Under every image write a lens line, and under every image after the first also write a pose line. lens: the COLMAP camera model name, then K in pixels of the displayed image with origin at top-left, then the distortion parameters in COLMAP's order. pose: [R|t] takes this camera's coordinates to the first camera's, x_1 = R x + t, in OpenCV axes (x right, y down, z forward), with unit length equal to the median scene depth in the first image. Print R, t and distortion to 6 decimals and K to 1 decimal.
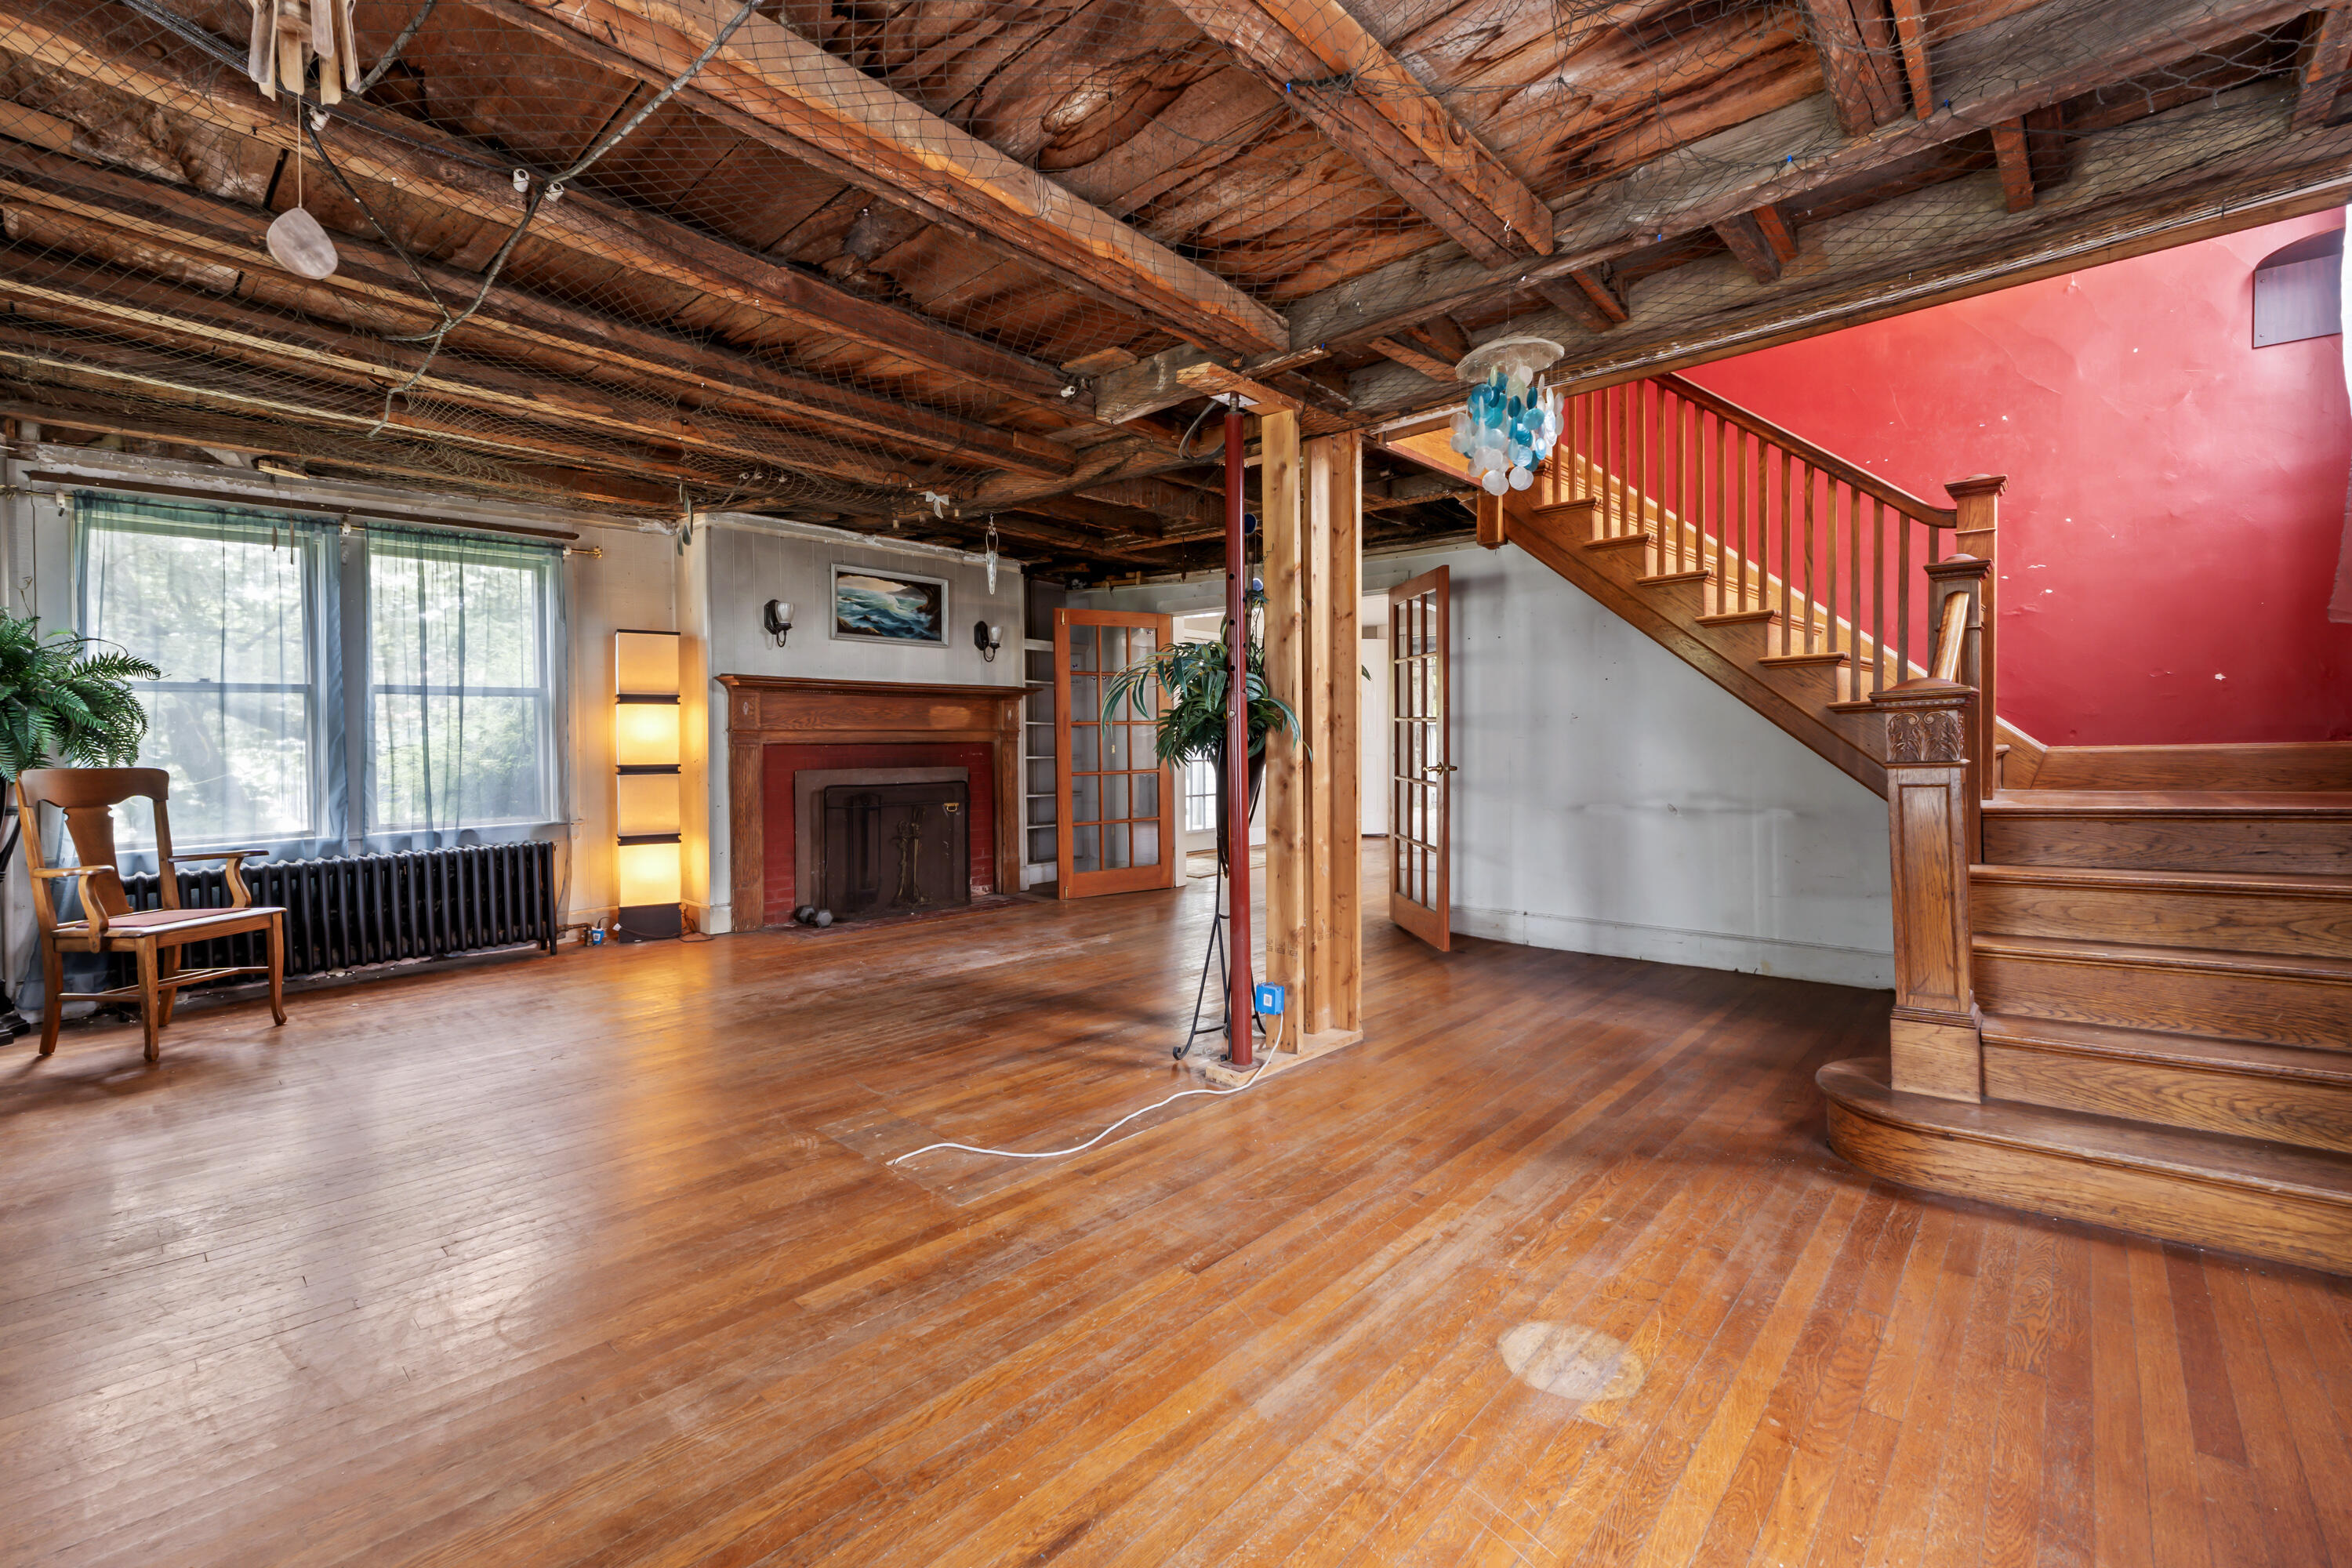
lens RADIAL K [[1005.5, 0, 1175.2], [0, 1005.5, 761.6], [0, 0, 1]] dist [-0.001362, -0.000100]
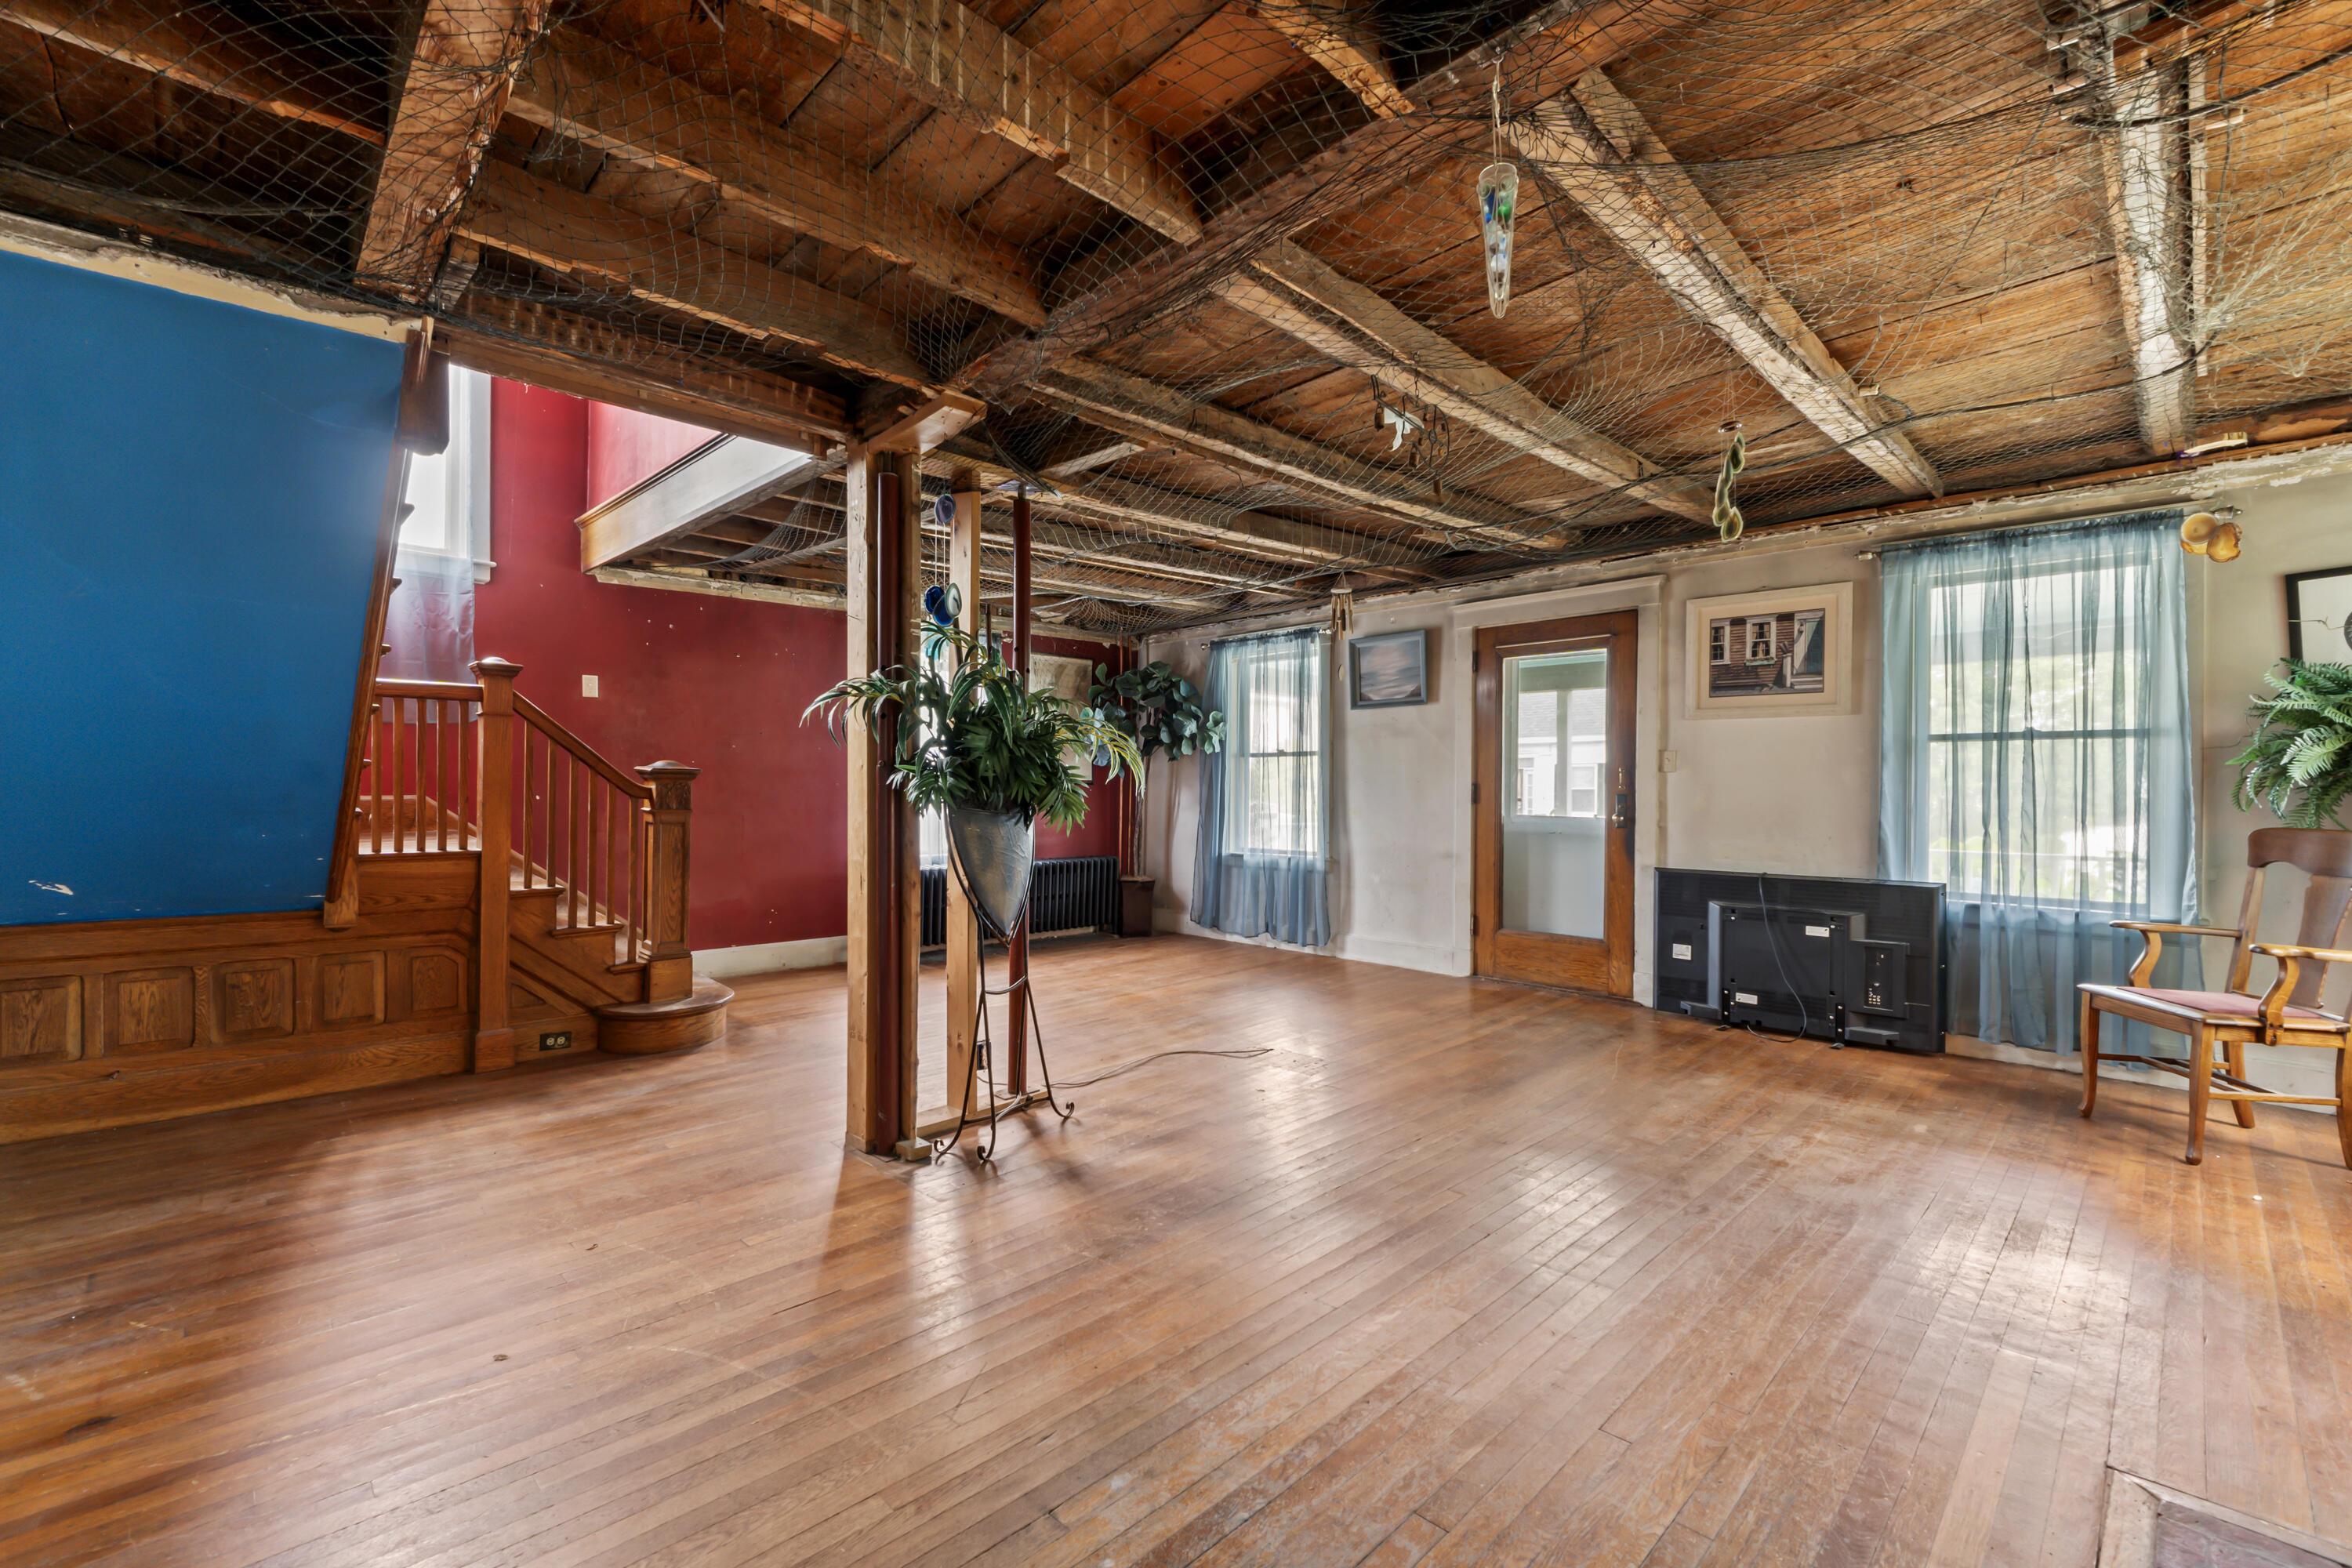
lens RADIAL K [[1005.5, 0, 1175.2], [0, 1005.5, 761.6], [0, 0, 1]] dist [-0.001362, -0.000100]
pose [[-0.997530, 0.001279, 0.070234, -0.174981], [0.001572, 0.999990, 0.004118, -0.060373], [-0.070228, 0.004219, -0.997522, 2.068306]]
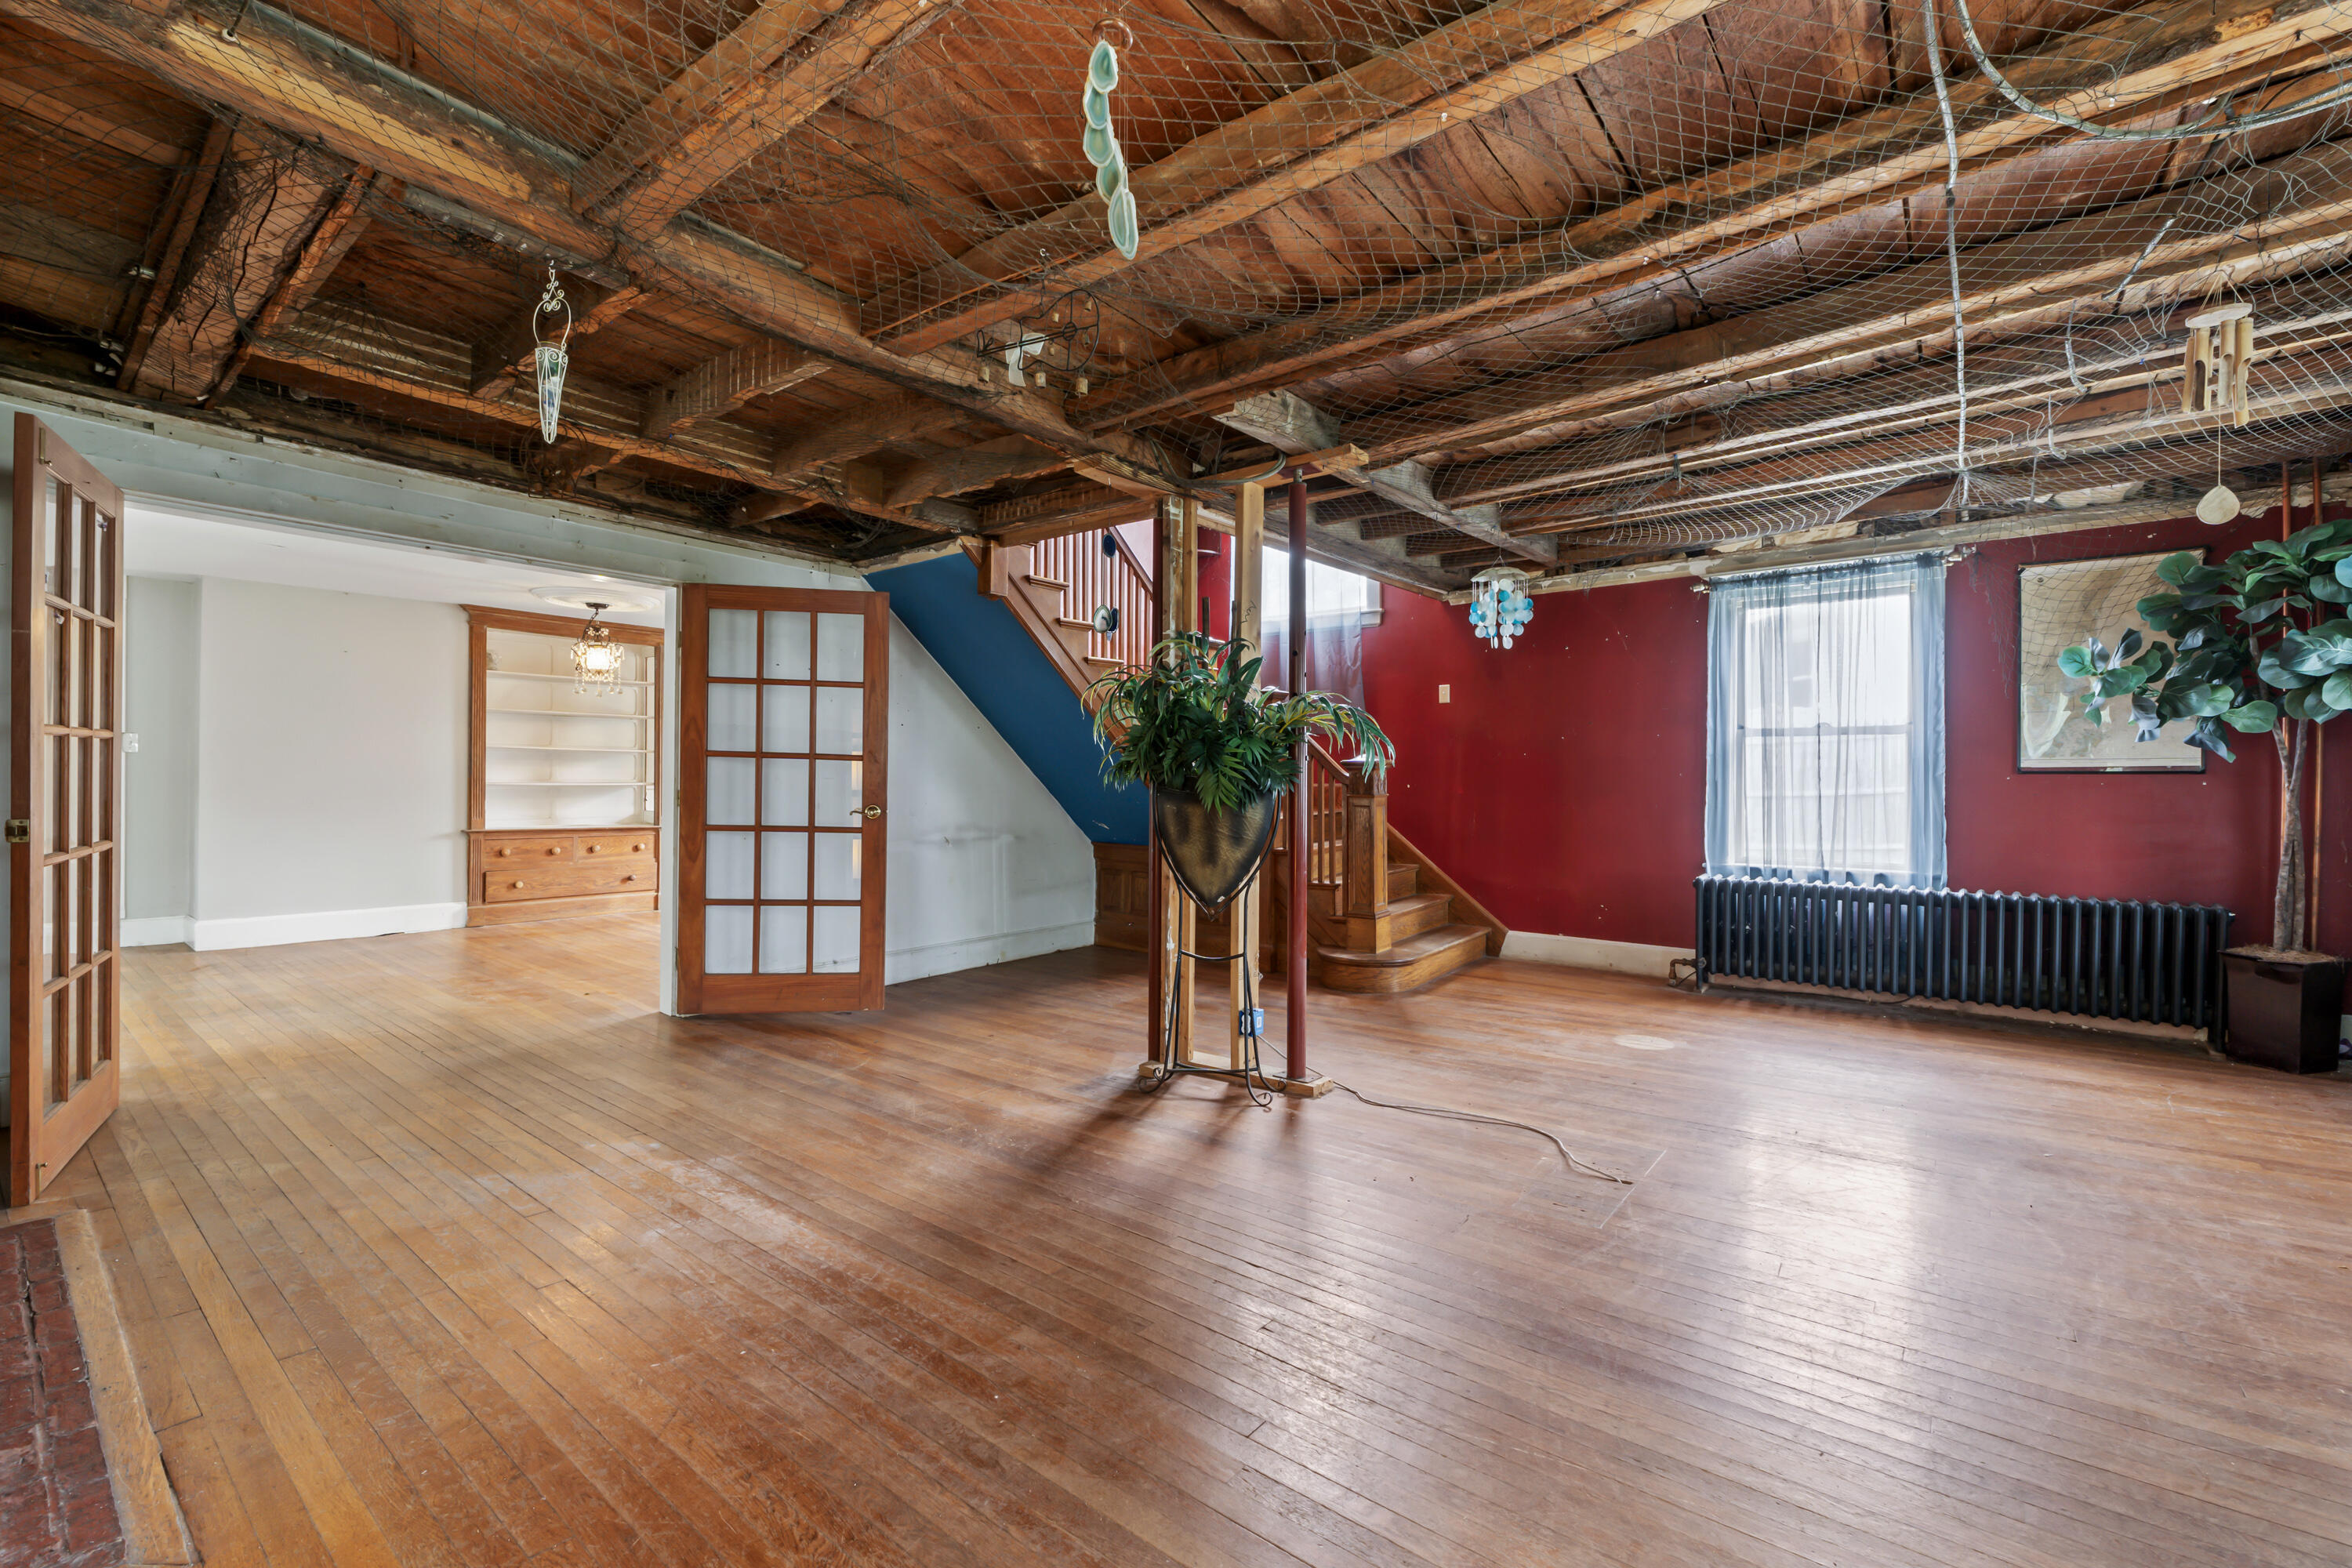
lens RADIAL K [[974.9, 0, 1176.0], [0, 974.9, 784.0], [0, 0, 1]] dist [-0.038272, 0.000283]
pose [[-0.058411, 0.007708, 0.998263, -0.968672], [0.017446, 0.999825, -0.006700, -0.010036], [-0.998140, 0.017025, -0.058535, 1.182930]]
